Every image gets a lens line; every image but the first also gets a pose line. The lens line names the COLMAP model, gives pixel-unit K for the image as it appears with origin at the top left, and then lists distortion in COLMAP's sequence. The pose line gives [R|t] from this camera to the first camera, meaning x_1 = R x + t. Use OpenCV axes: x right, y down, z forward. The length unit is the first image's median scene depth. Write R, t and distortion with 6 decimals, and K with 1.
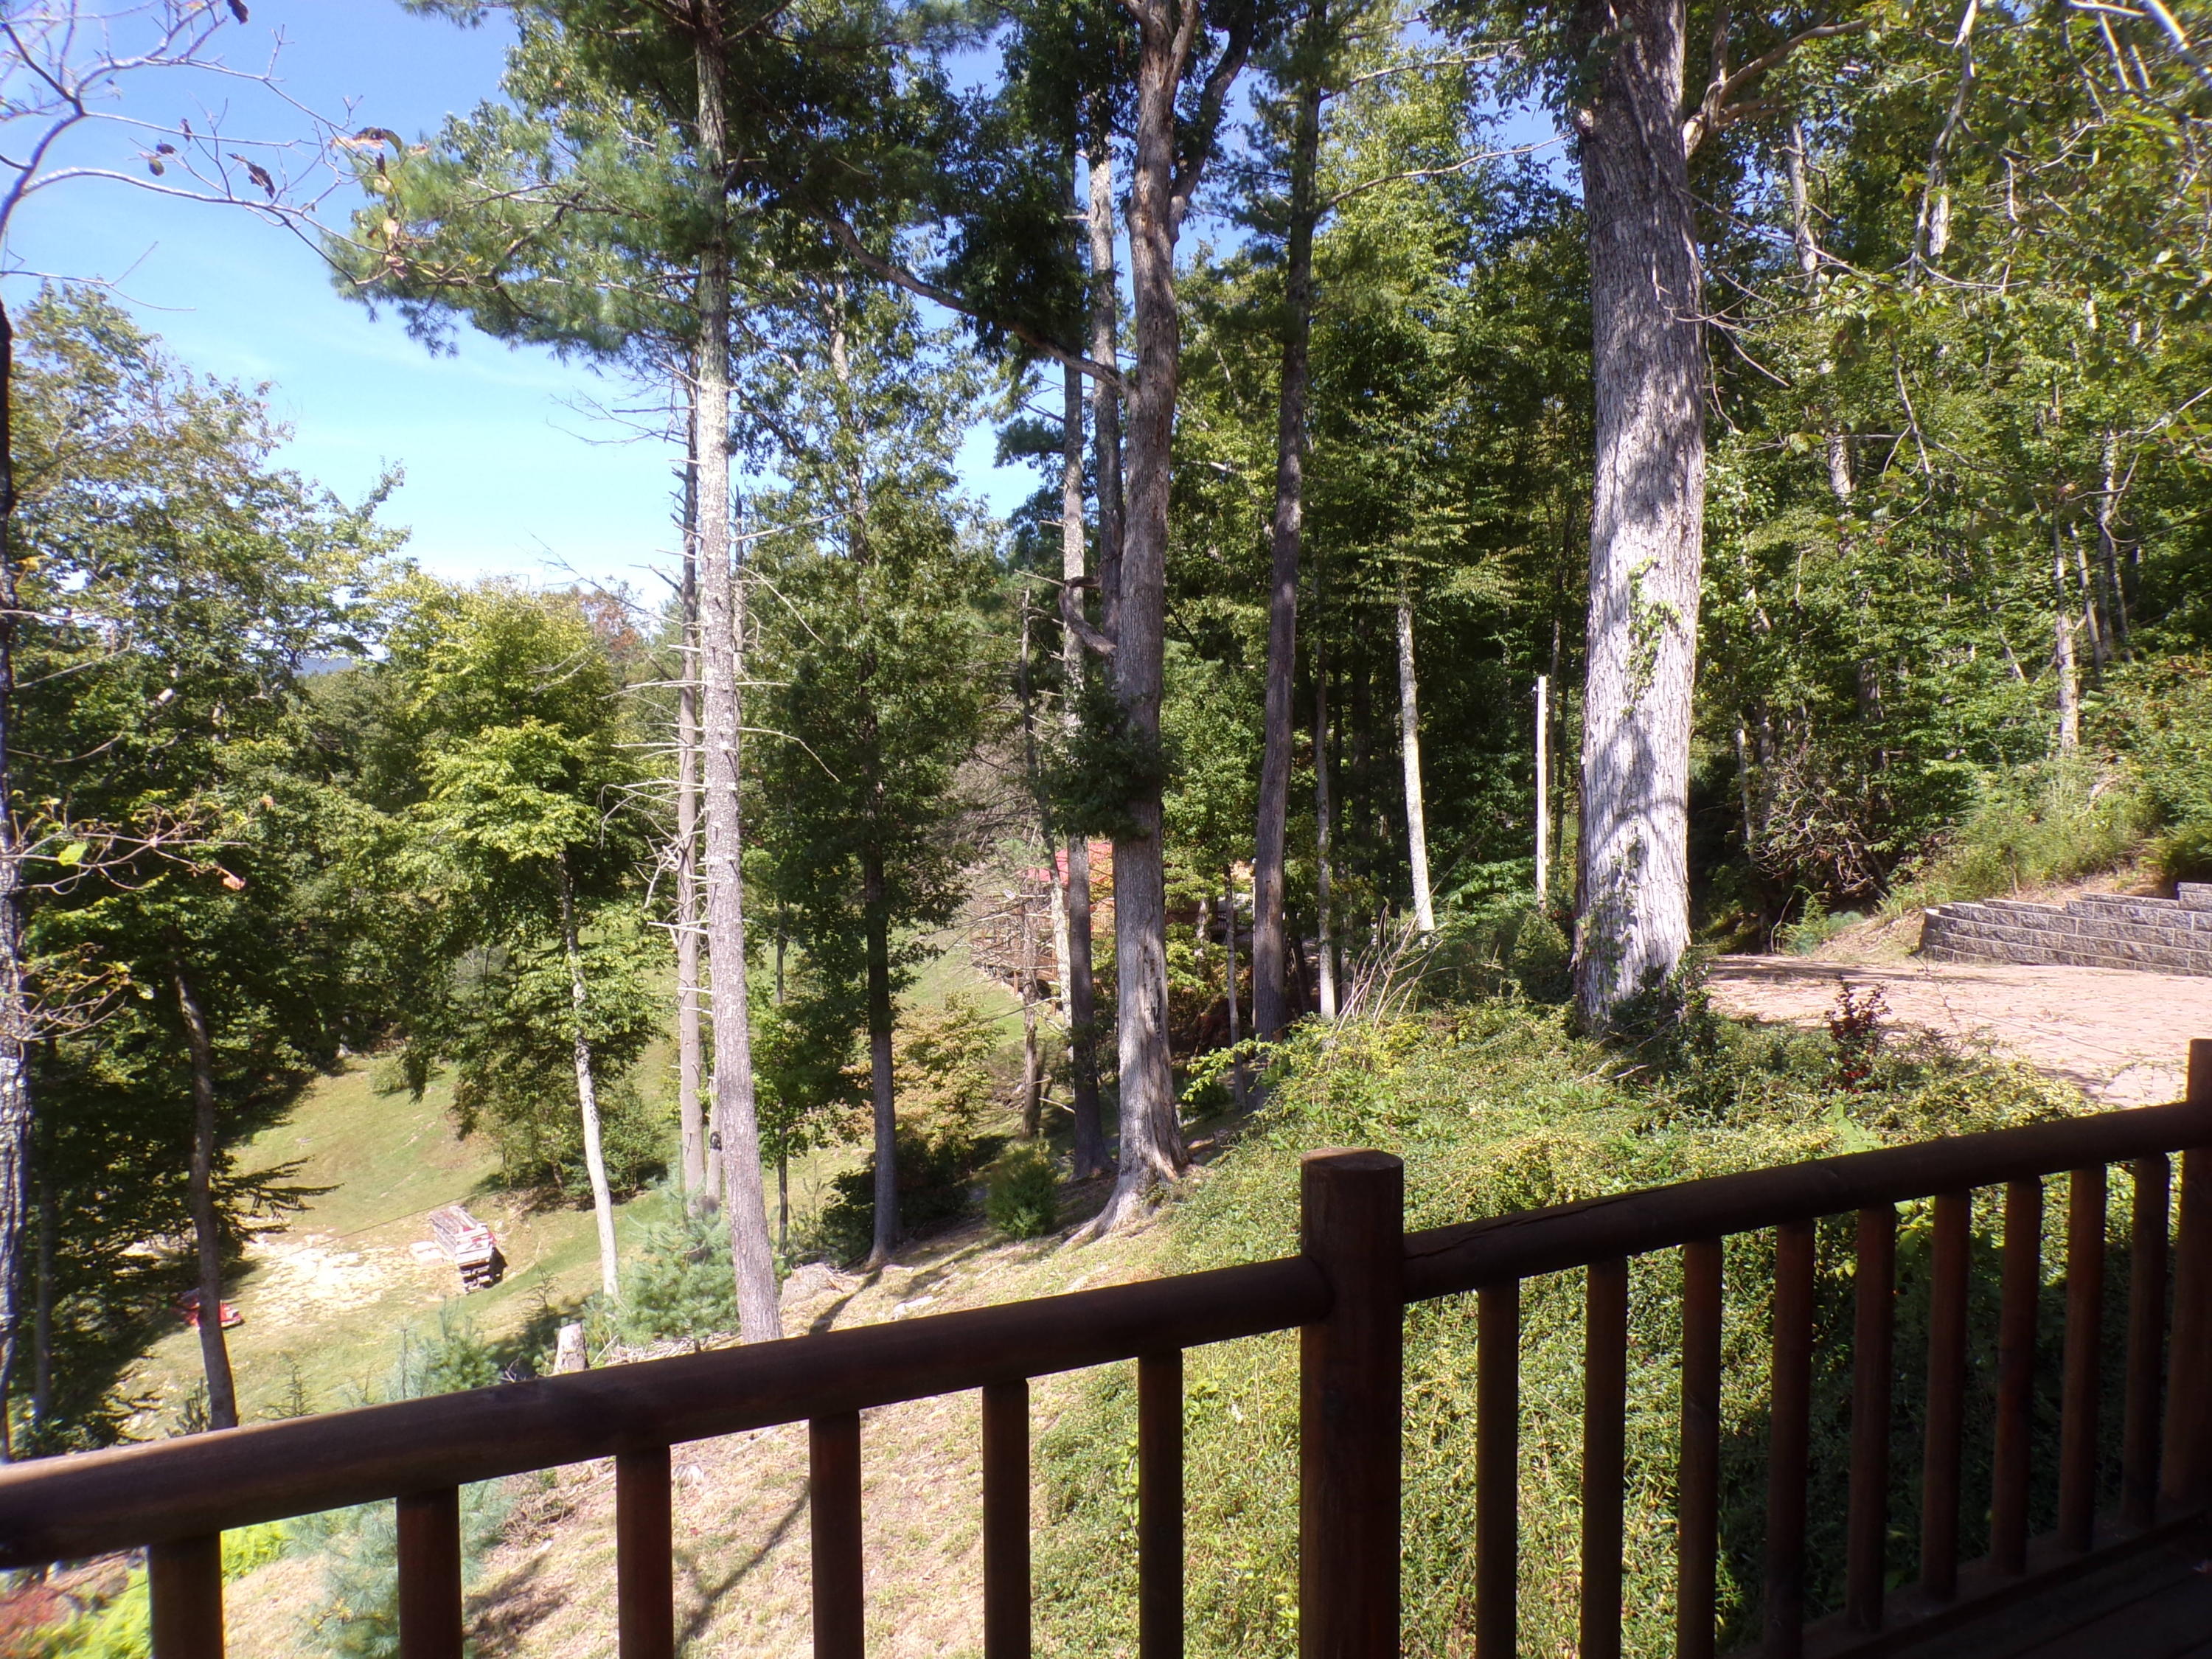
lens RADIAL K [[1554.4, 0, 1117.9], [0, 1554.4, 827.8], [0, 0, 1]] dist [0.008739, 0.007337]
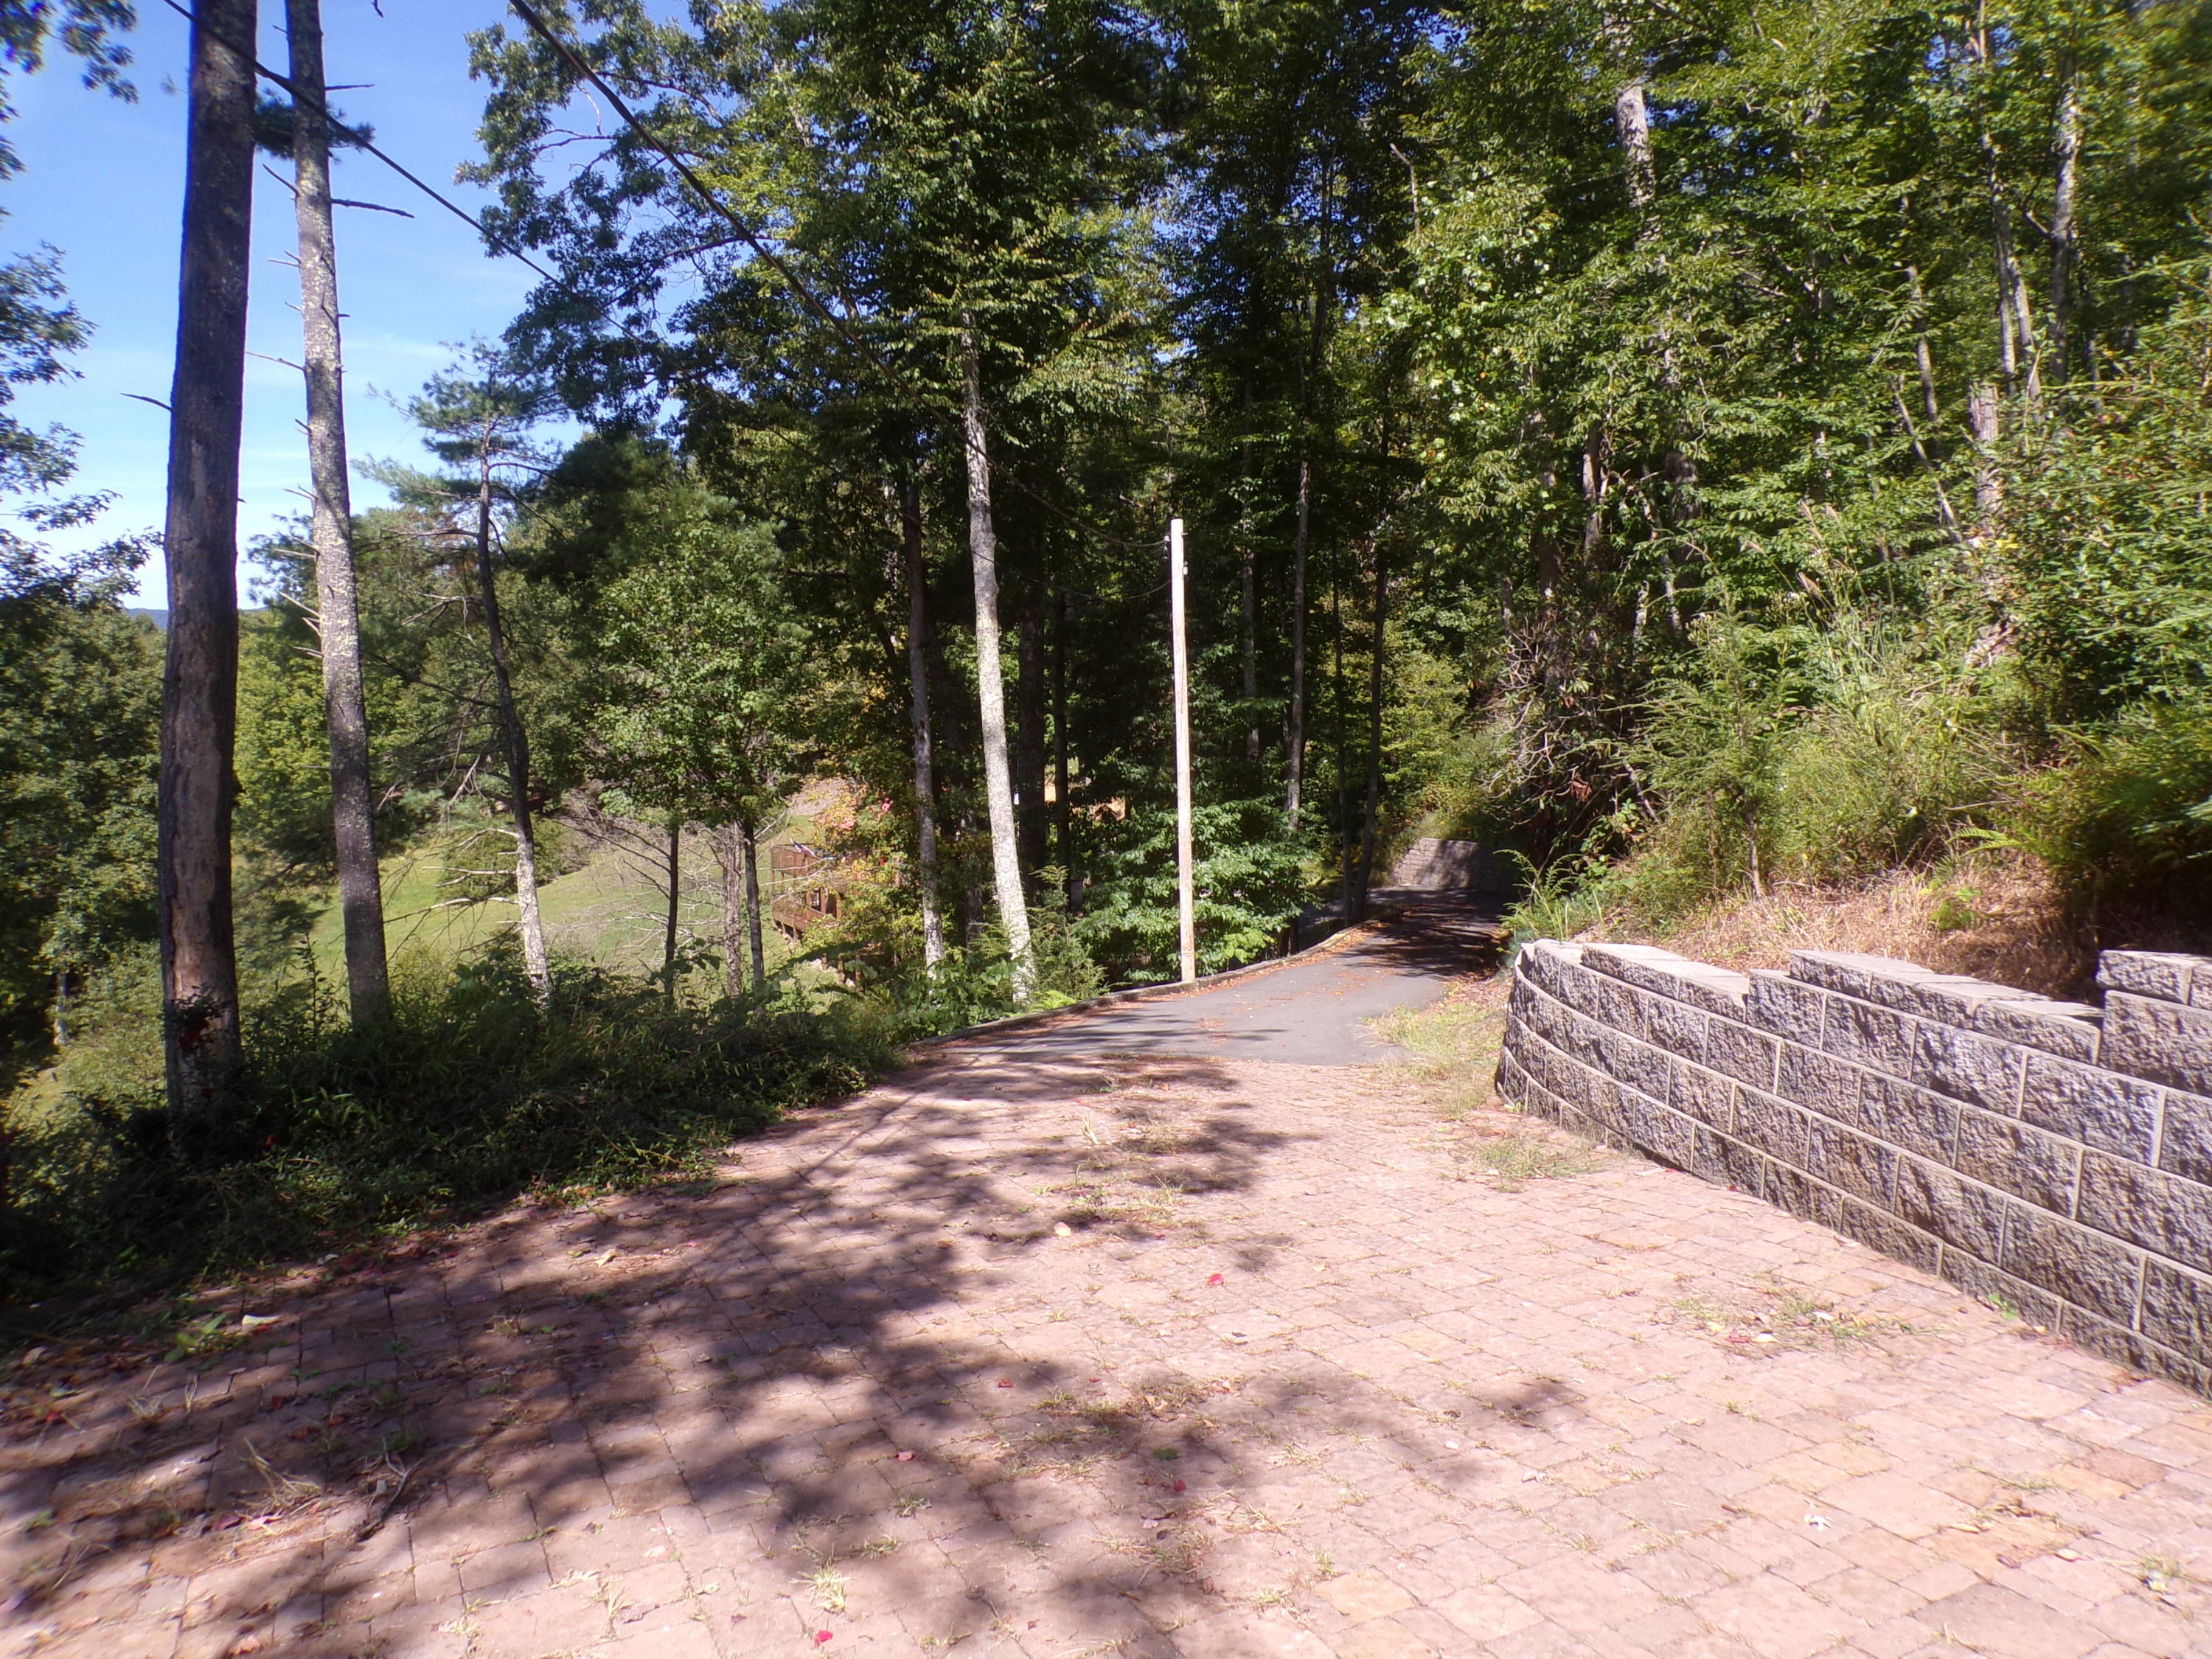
lens RADIAL K [[1554.4, 0, 1117.9], [0, 1554.4, 827.8], [0, 0, 1]] dist [0.008739, 0.007337]
pose [[0.999760, -0.020146, -0.008609, 0.465463], [0.020479, 0.998971, 0.040459, 0.003997], [0.007785, -0.040626, 0.999144, 0.667584]]
